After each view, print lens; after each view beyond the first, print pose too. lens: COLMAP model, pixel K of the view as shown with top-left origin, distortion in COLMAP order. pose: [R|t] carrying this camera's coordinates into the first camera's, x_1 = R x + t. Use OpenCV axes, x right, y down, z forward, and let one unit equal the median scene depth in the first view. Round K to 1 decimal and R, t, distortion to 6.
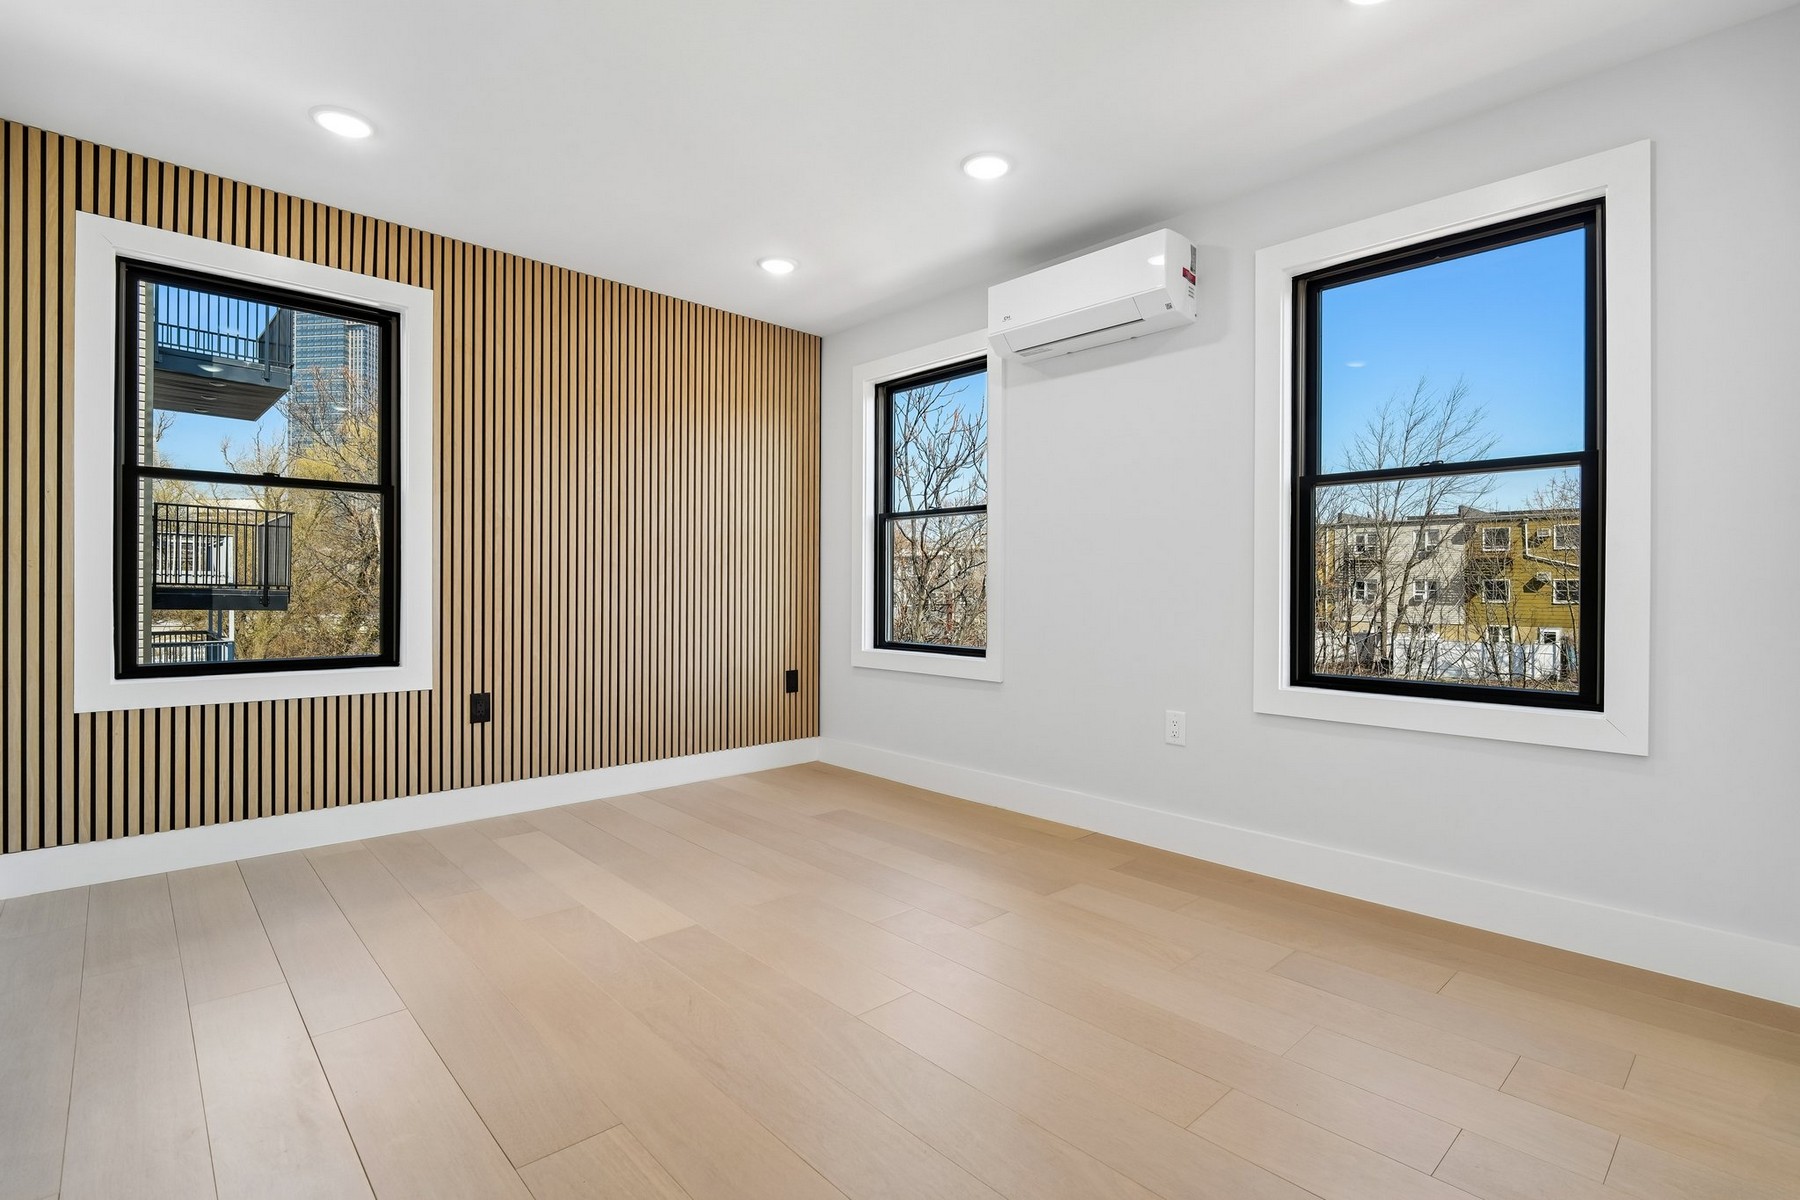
lens RADIAL K [[846.7, 0, 910.7], [0, 846.7, 609.1], [0, 0, 1]] dist [0.000307, -0.003298]
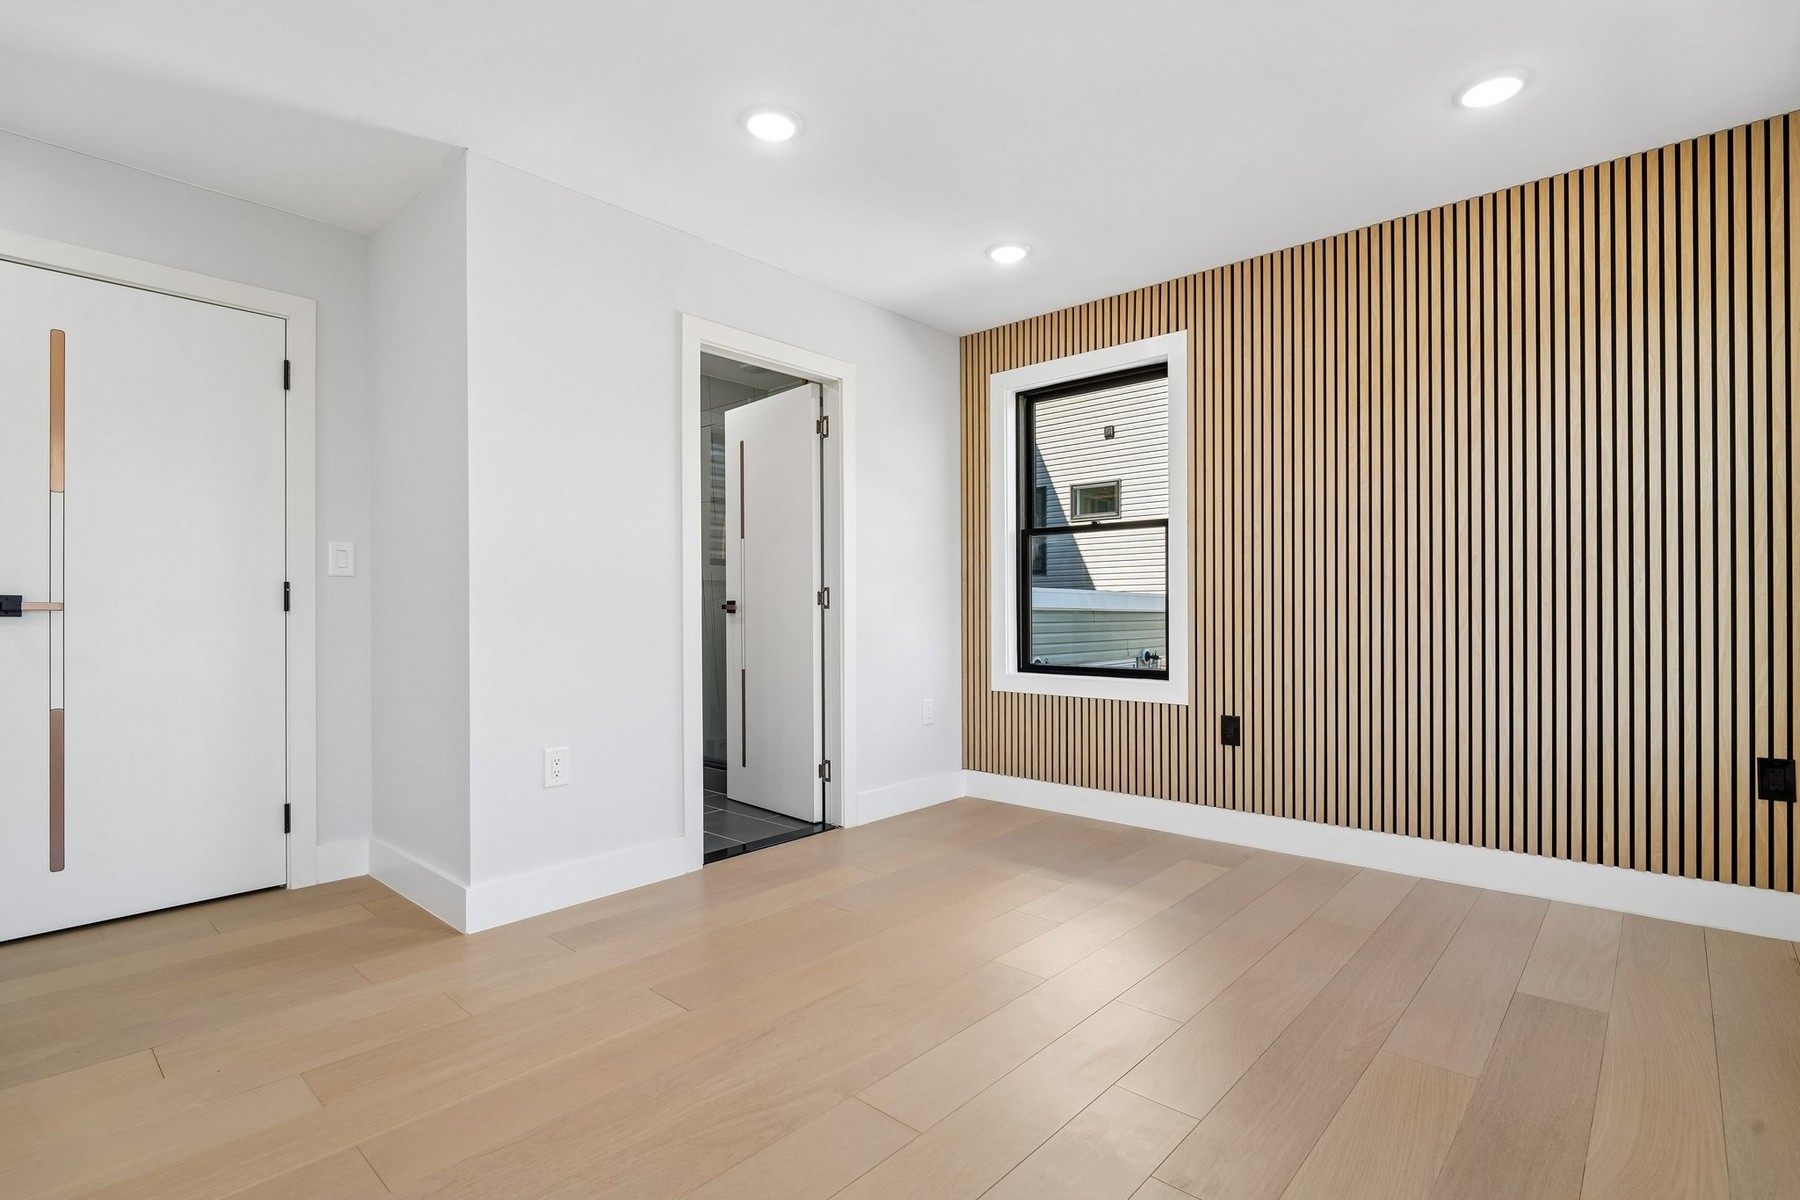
lens RADIAL K [[846.7, 0, 886.0], [0, 846.7, 604.7], [0, 0, 1]] dist [0.000307, -0.003298]
pose [[0.071044, -0.000013, -0.997473, 0.449447], [-0.004444, 0.999990, -0.000329, -0.028255], [0.997463, 0.004456, 0.071044, 0.528335]]
